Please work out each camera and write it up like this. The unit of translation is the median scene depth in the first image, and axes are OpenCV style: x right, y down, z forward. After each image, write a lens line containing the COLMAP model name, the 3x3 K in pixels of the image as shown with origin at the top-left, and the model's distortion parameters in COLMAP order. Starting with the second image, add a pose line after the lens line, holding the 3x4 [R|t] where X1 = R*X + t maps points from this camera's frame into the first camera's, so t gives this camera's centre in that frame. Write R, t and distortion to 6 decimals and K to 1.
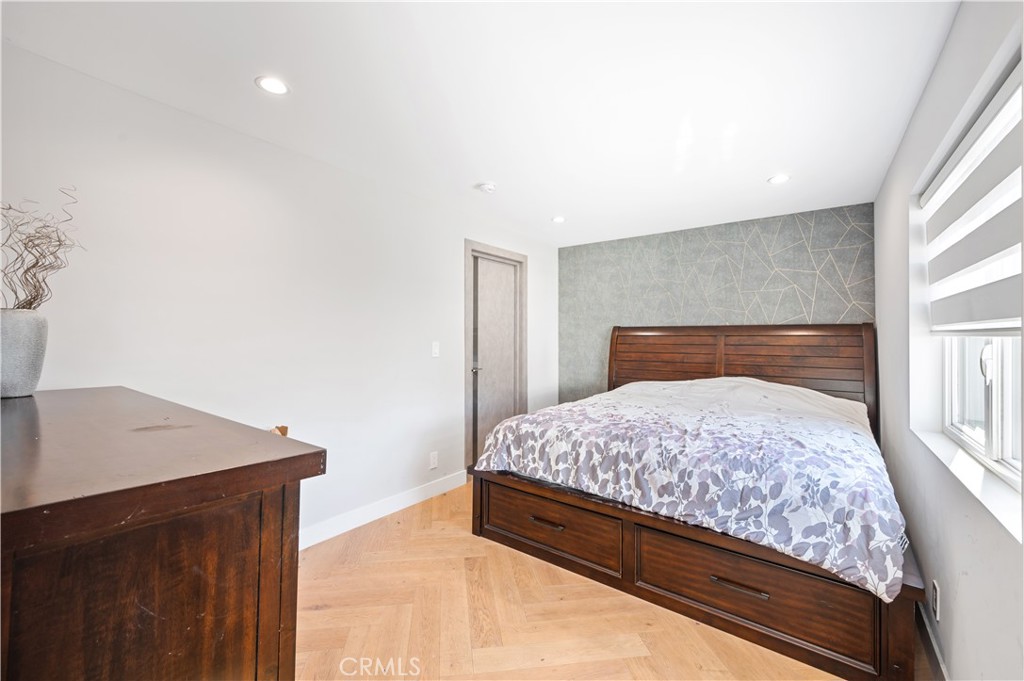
lens RADIAL K [[403.0, 0, 512.3], [0, 403.0, 334.8], [0, 0, 1]] dist [0.000814, -0.000238]
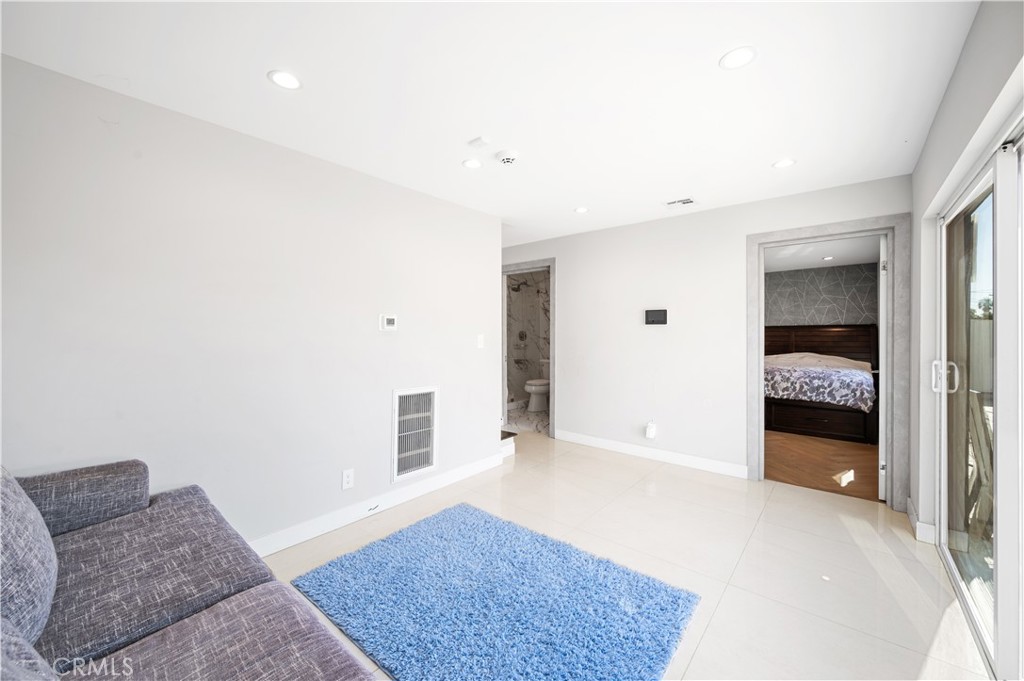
lens RADIAL K [[403.0, 0, 512.3], [0, 403.0, 334.8], [0, 0, 1]] dist [0.000814, -0.000238]
pose [[0.998619, -0.006071, -0.052177, -1.294602], [0.006240, 0.999976, 0.003083, 0.010686], [0.052157, -0.003404, 0.998633, -1.765050]]
